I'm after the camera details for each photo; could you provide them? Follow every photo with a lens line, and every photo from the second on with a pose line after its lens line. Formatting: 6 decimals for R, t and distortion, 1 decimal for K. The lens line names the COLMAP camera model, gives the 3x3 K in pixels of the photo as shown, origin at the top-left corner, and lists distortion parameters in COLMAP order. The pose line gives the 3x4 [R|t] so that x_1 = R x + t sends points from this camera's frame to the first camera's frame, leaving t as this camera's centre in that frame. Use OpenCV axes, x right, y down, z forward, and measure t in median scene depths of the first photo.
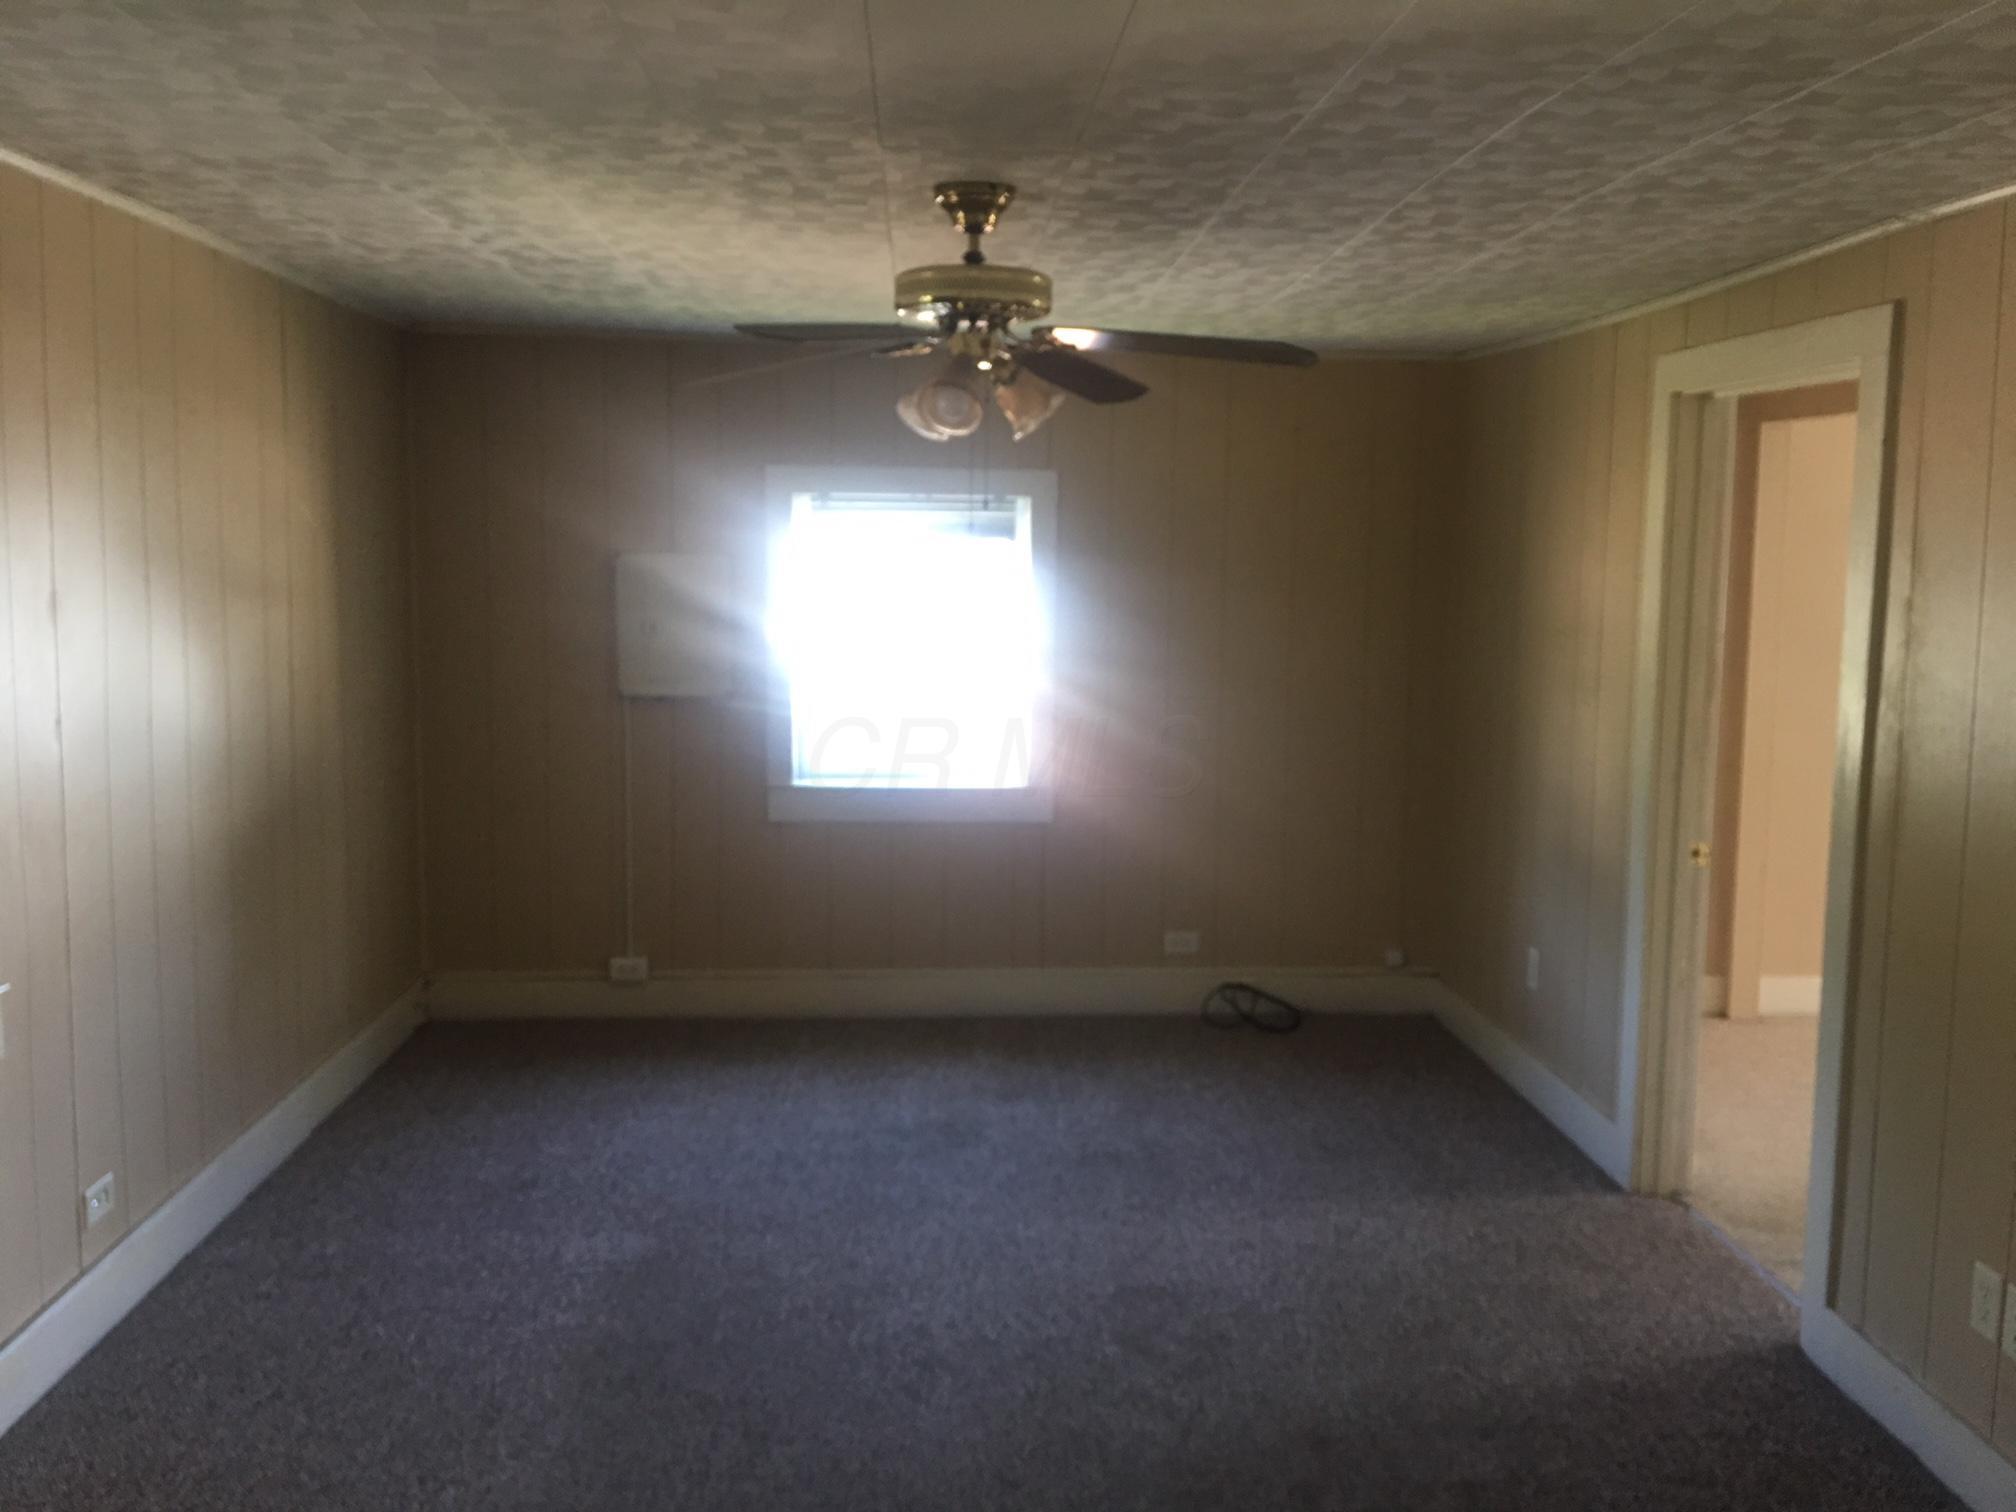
lens RADIAL K [[1728.7, 0, 1007.6], [0, 1728.7, 719.6], [0, 0, 1]] dist [0.106080, -0.169435]
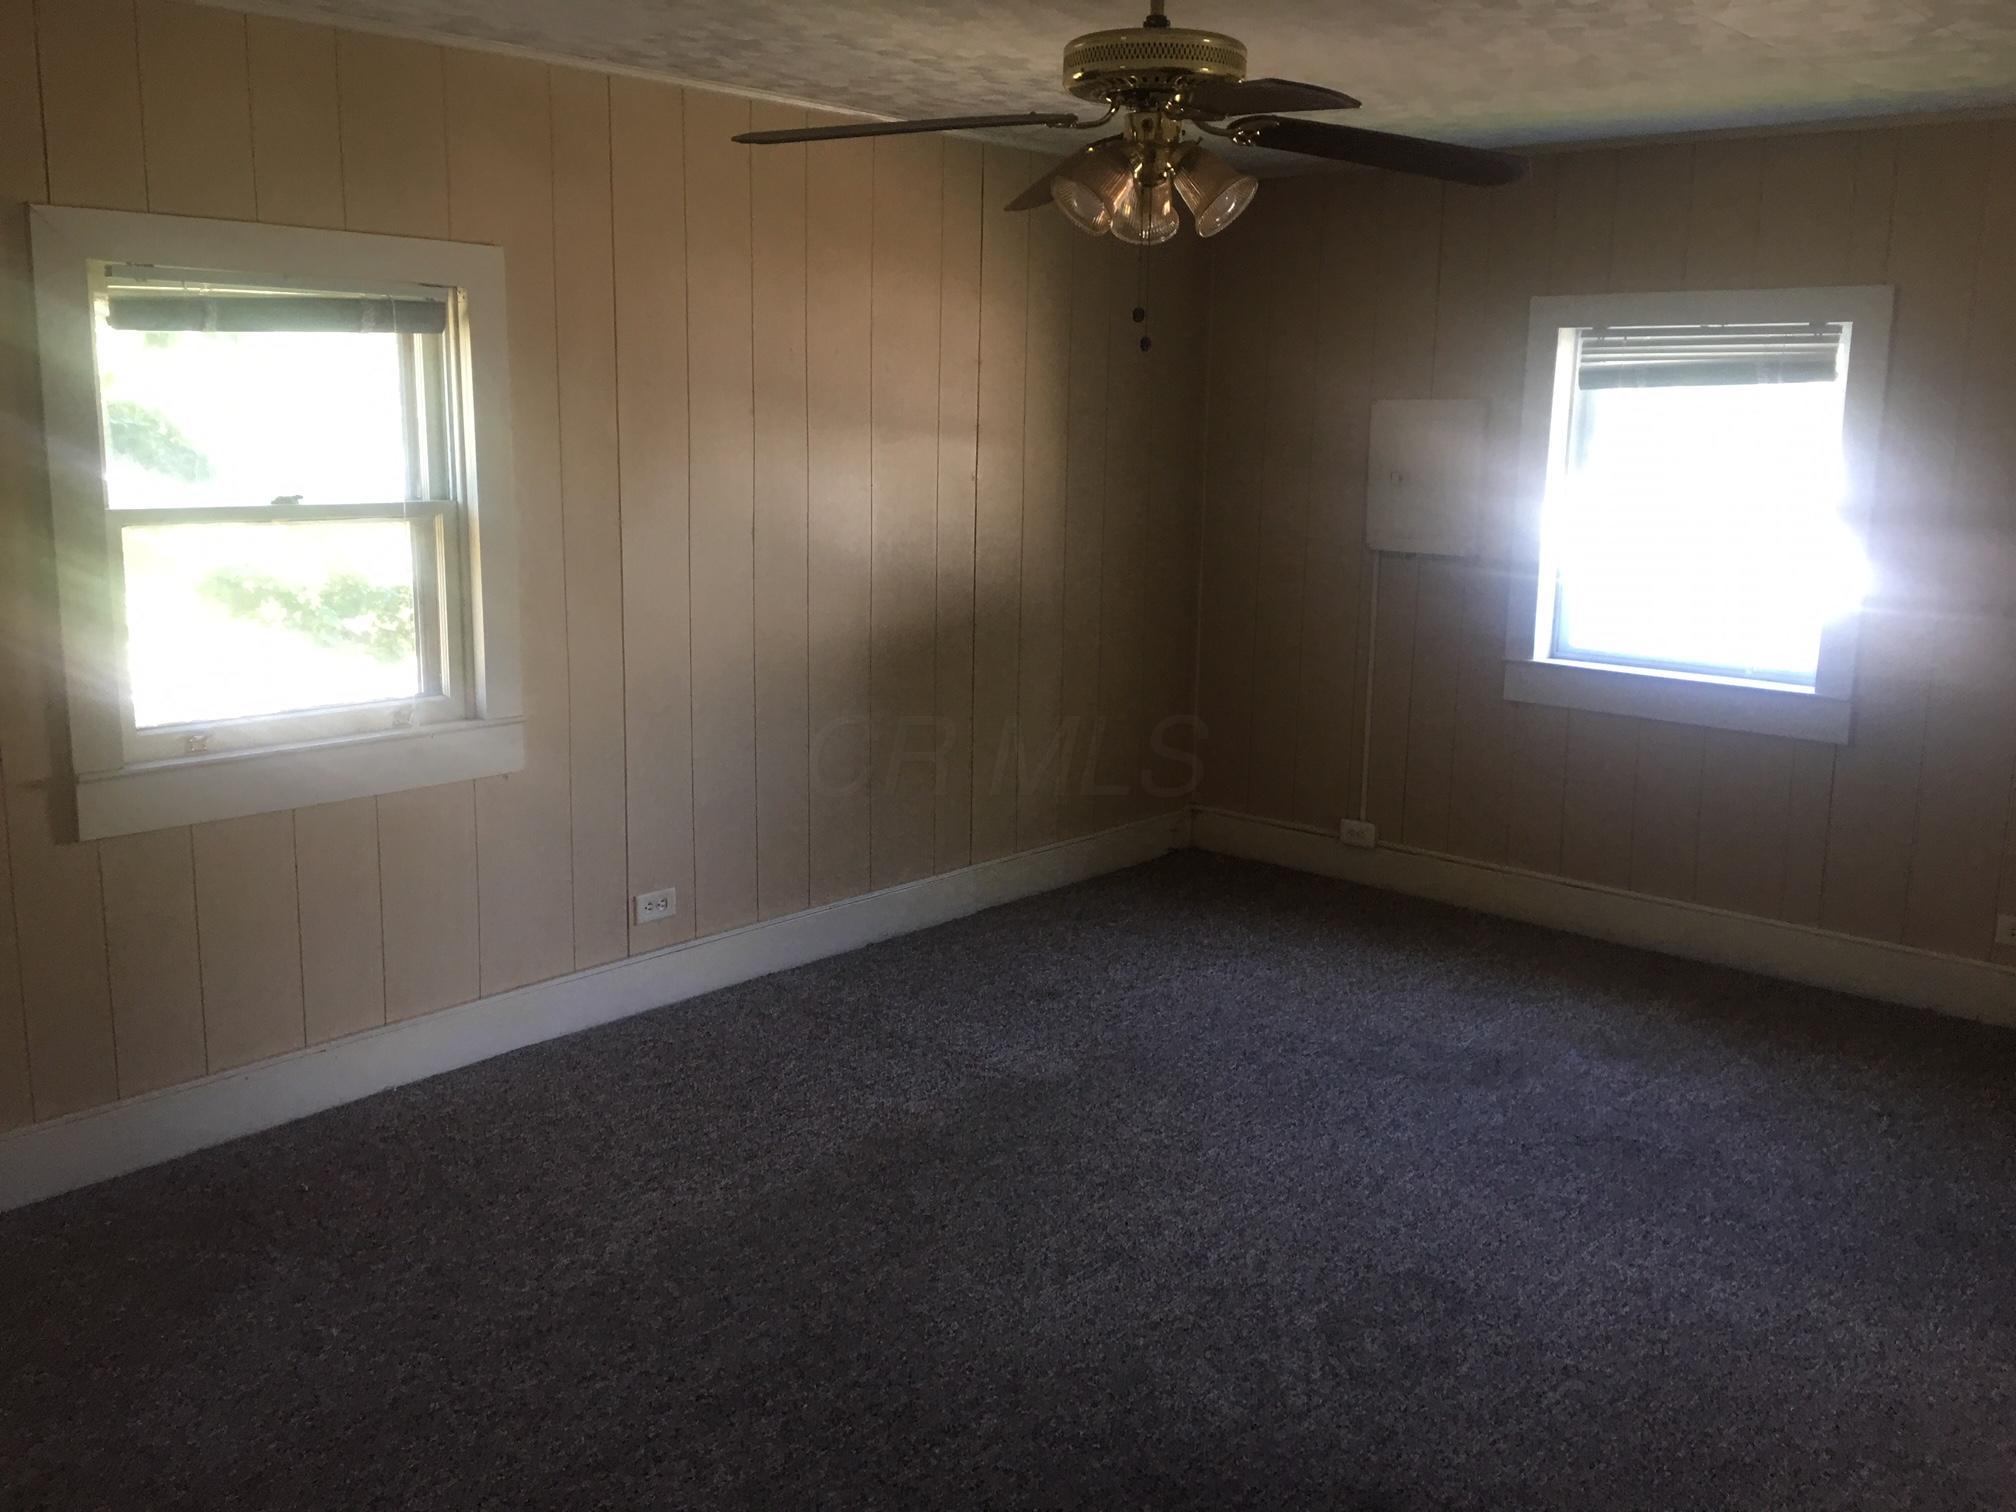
lens RADIAL K [[1694.1, 0, 1008.0], [0, 1694.1, 756.0], [0, 0, 1]] dist [0.089015, -0.144173]
pose [[0.707881, 0.145715, -0.691138, 0.351696], [-0.077847, 0.988623, 0.128702, -0.008365], [0.702029, -0.037302, 0.711171, 0.218166]]
